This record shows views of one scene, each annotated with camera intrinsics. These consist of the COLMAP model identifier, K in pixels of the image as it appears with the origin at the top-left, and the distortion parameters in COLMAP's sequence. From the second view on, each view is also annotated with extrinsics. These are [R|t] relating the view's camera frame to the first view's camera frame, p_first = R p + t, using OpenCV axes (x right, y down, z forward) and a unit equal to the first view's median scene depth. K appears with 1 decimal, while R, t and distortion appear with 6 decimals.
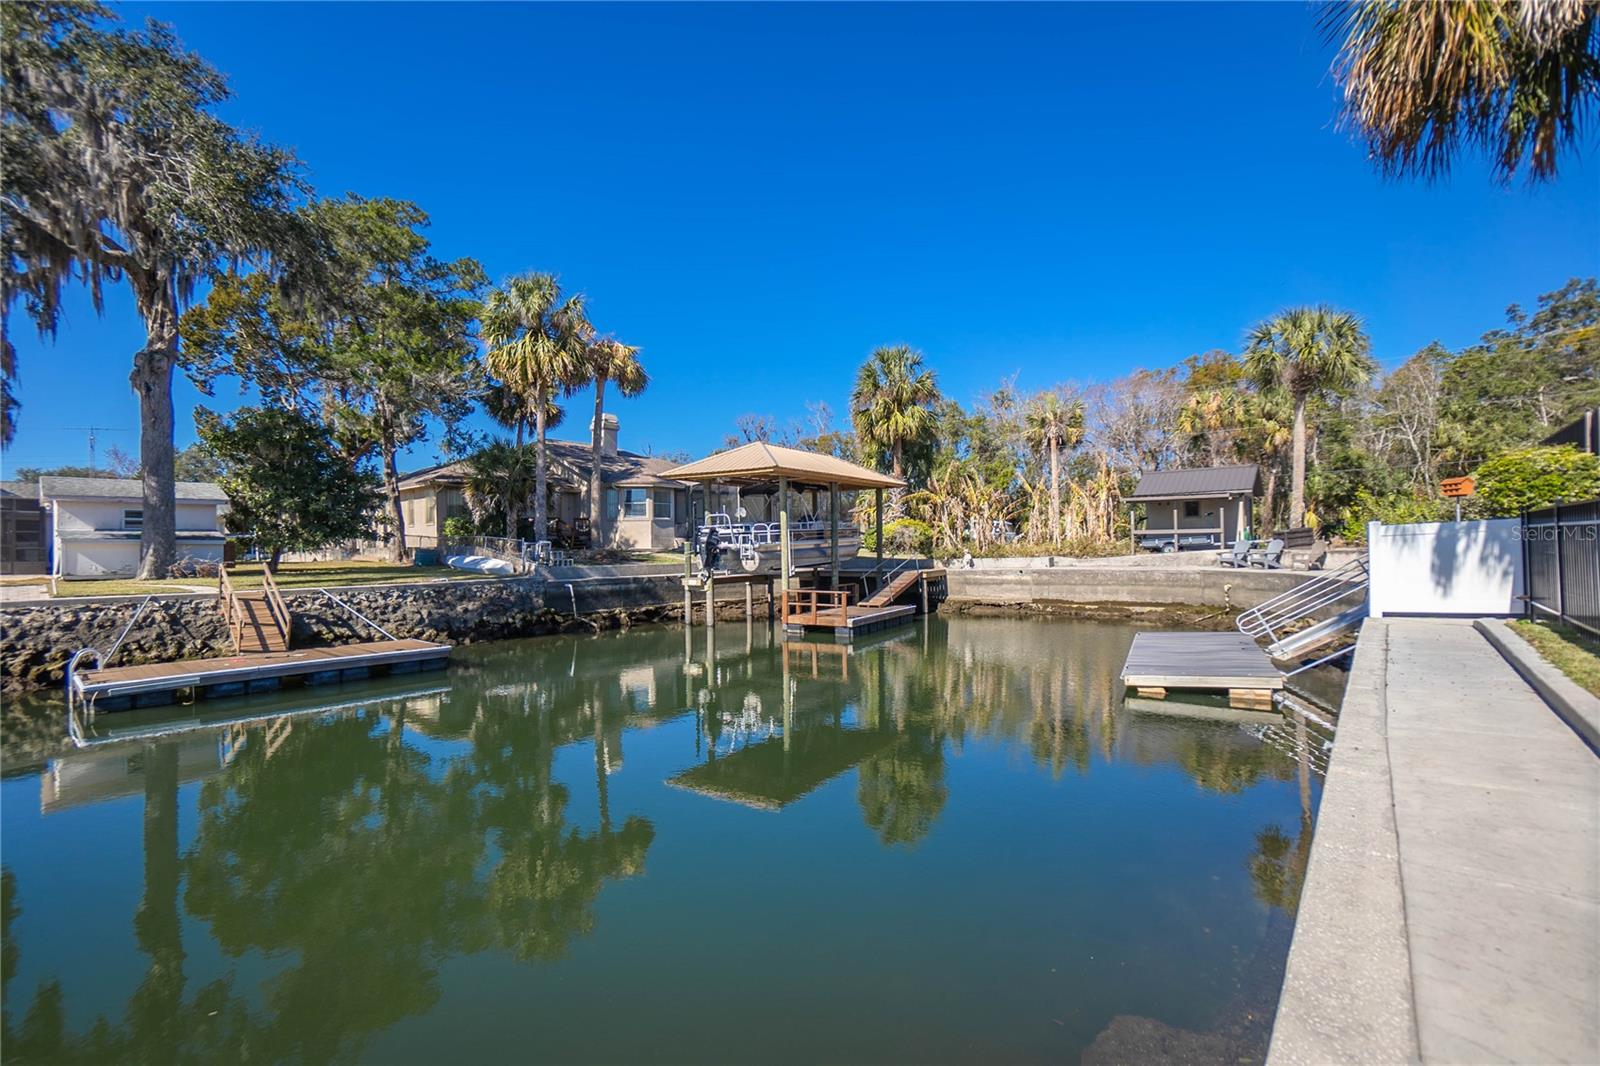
lens RADIAL K [[710.7, 0, 795.5], [0, 710.7, 533.5], [0, 0, 1]] dist [-0.056313, 0.019584]
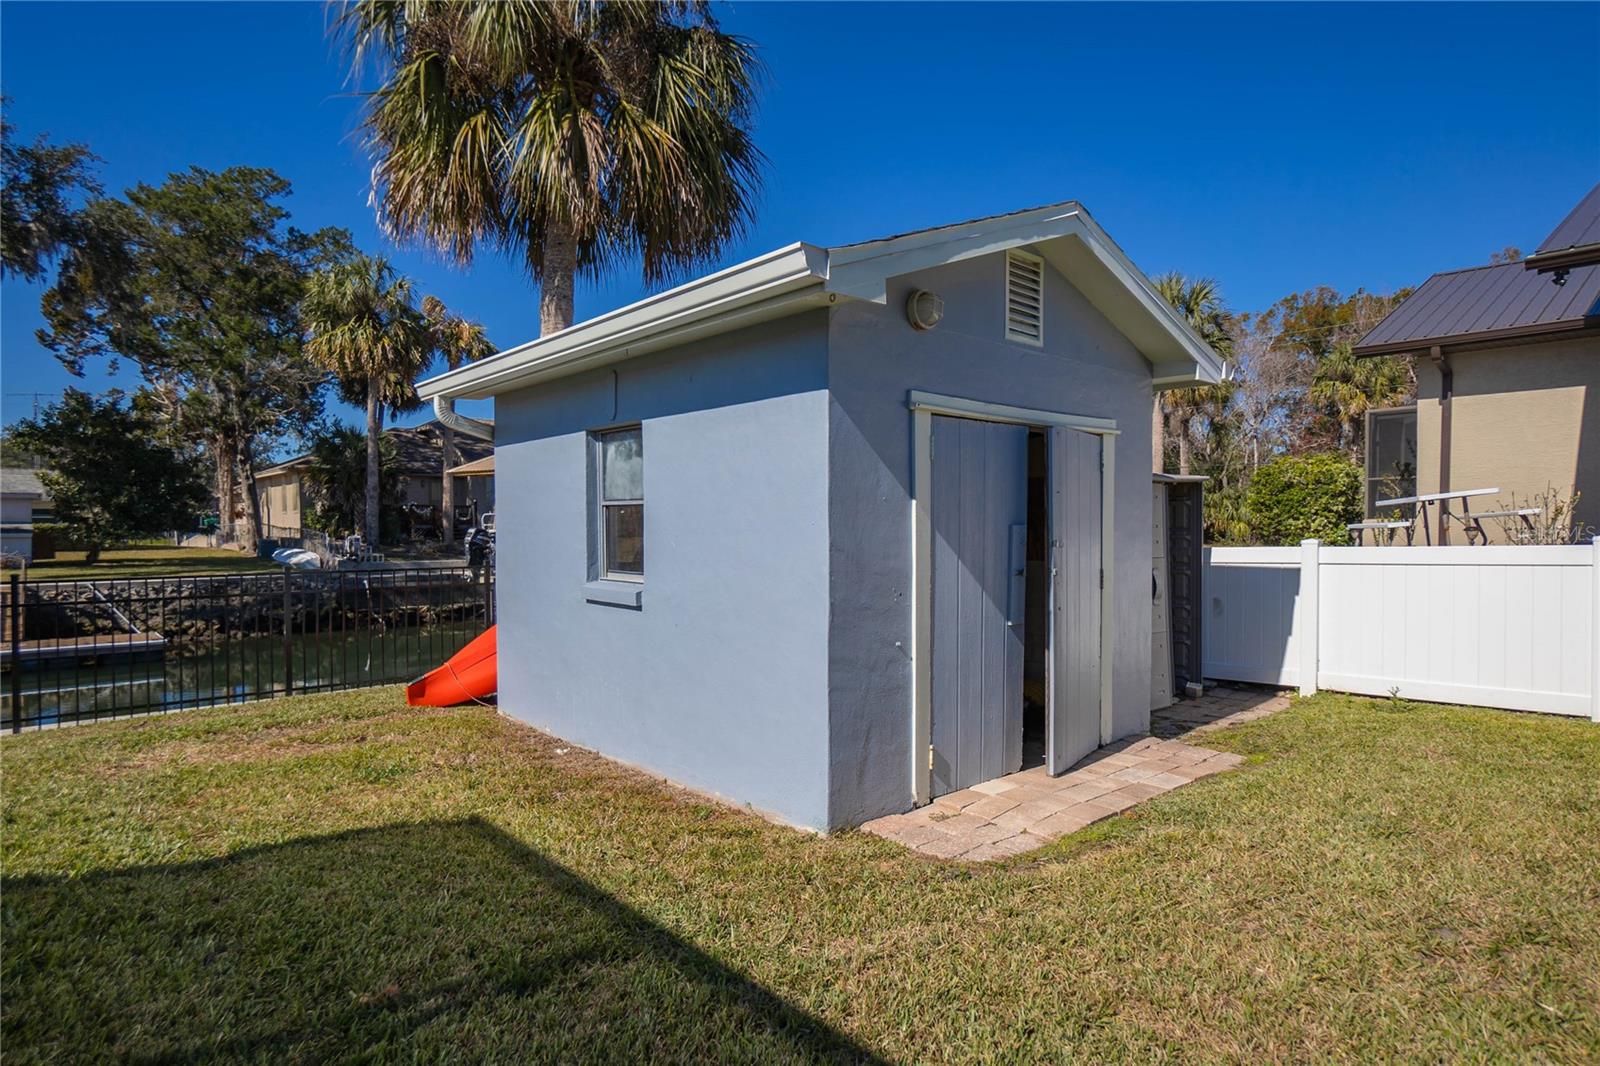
lens RADIAL K [[892.9, 0, 790.2], [0, 892.9, 531.5], [0, 0, 1]] dist [-0.008355, 0.009754]
pose [[0.989754, 0.015812, -0.141904, 0.394254], [-0.011952, 0.999536, 0.028013, -0.034647], [0.142281, -0.026030, 0.989484, -0.133343]]
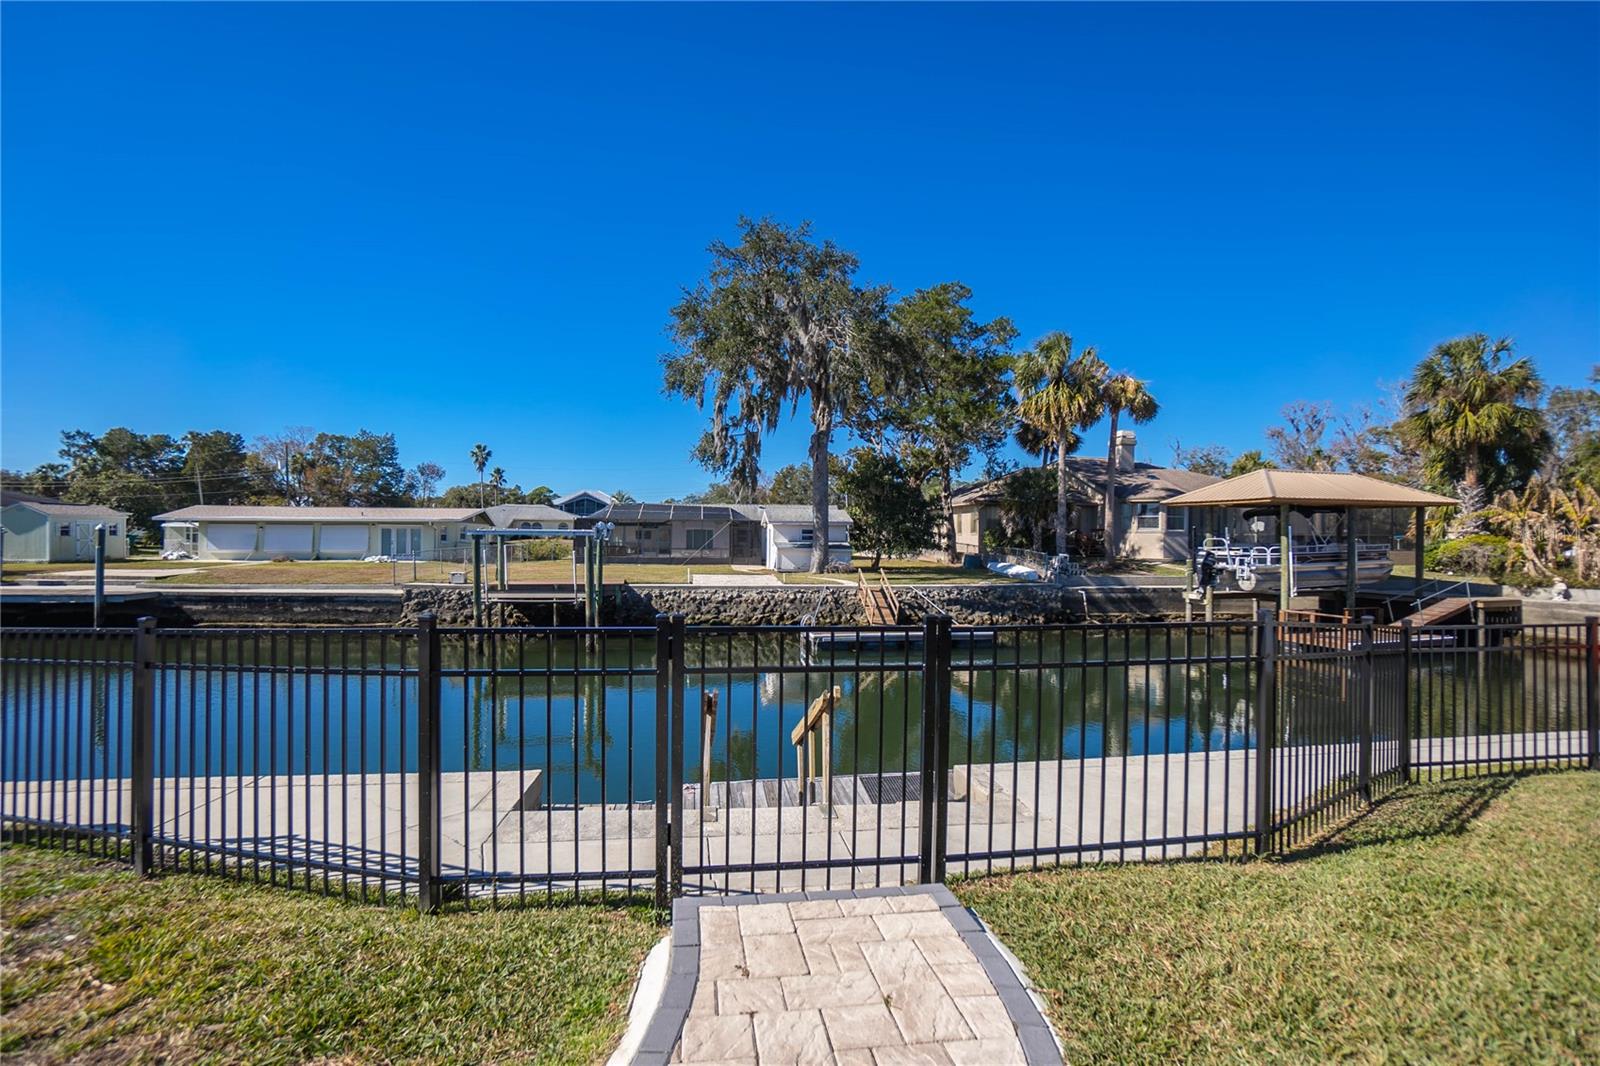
lens RADIAL K [[710.7, 0, 795.8], [0, 710.7, 535.9], [0, 0, 1]] dist [-0.056313, 0.019584]
pose [[0.757784, 0.018255, -0.652250, 0.089981], [-0.007201, 0.999782, 0.019617, -0.039377], [0.652466, -0.010169, 0.757750, -0.226923]]
